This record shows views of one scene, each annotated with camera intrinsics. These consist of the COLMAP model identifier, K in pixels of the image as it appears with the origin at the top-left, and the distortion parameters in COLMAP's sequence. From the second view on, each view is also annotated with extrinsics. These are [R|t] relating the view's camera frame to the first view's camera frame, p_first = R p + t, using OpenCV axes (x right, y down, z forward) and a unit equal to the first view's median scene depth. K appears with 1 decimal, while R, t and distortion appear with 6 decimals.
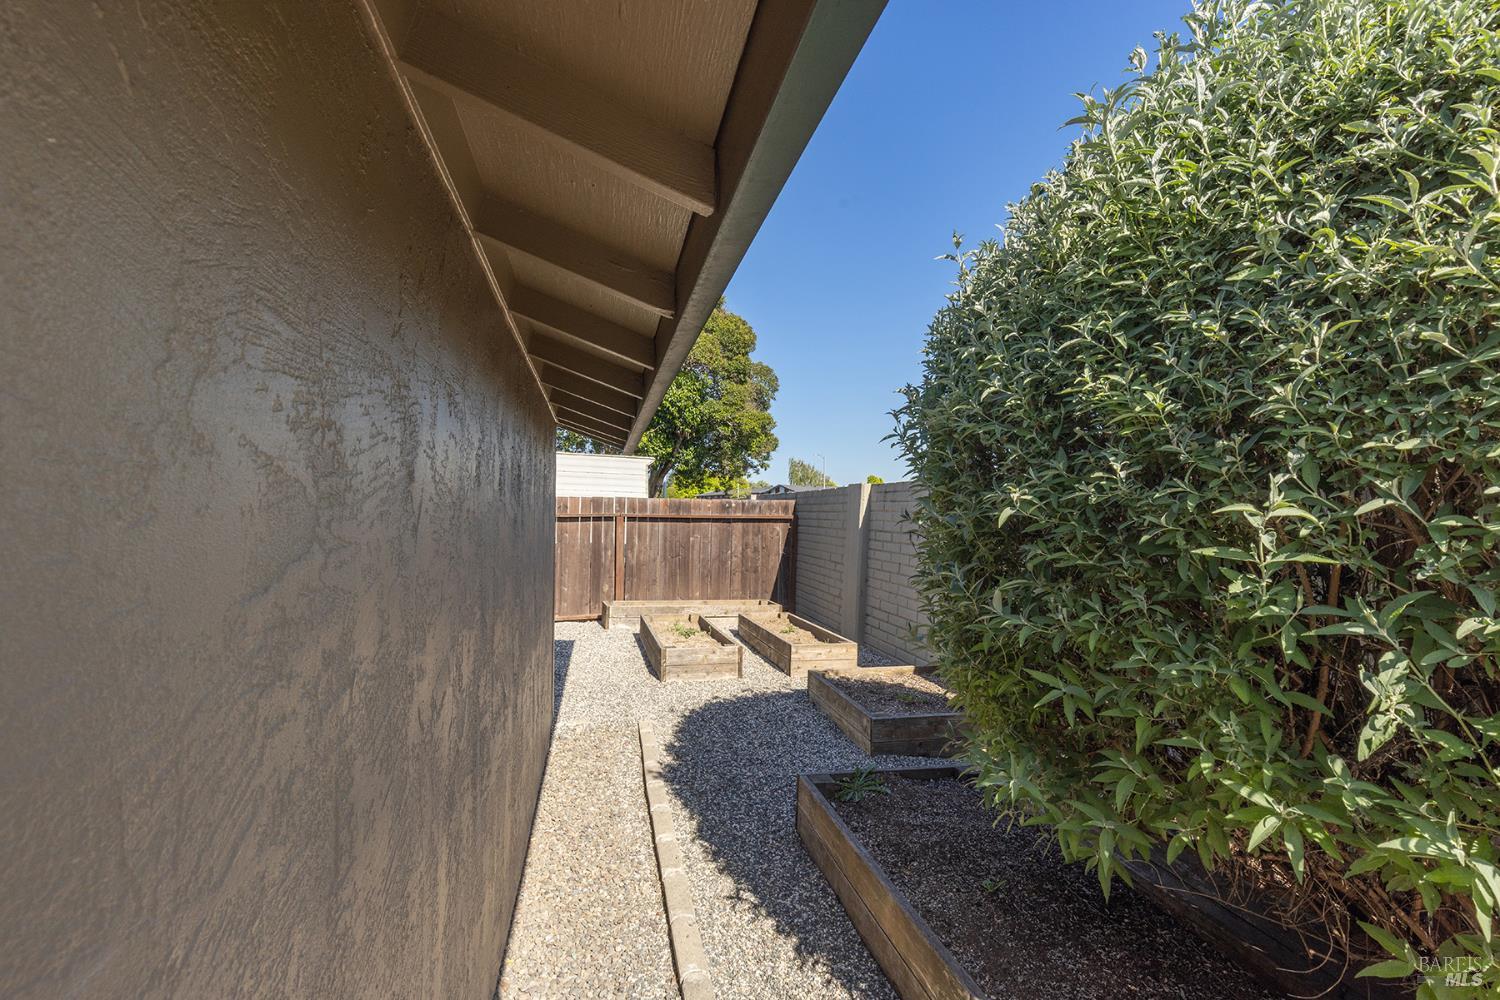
lens RADIAL K [[674.4, 0, 746.8], [0, 674.4, 507.1], [0, 0, 1]] dist [0.000022, 0.001191]
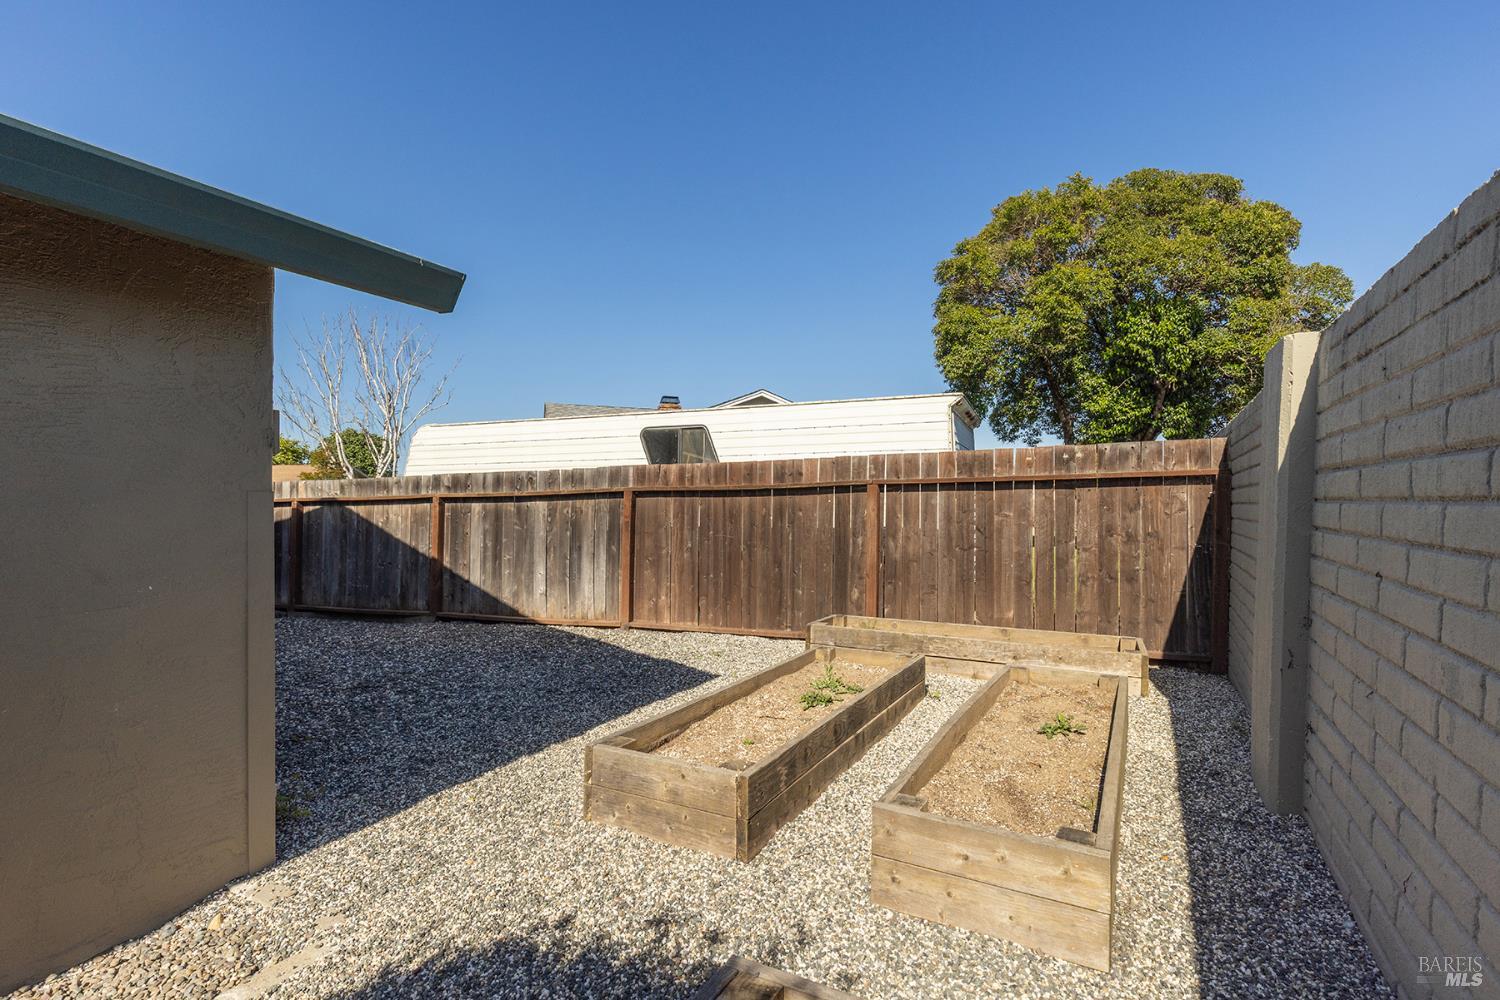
lens RADIAL K [[674.4, 0, 750.8], [0, 674.4, 504.3], [0, 0, 1]] dist [0.000022, 0.001191]
pose [[0.741211, -0.027322, -0.670715, 0.146676], [0.028650, 0.999548, -0.009055, 0.033926], [0.670660, -0.012504, 0.741660, 0.424084]]
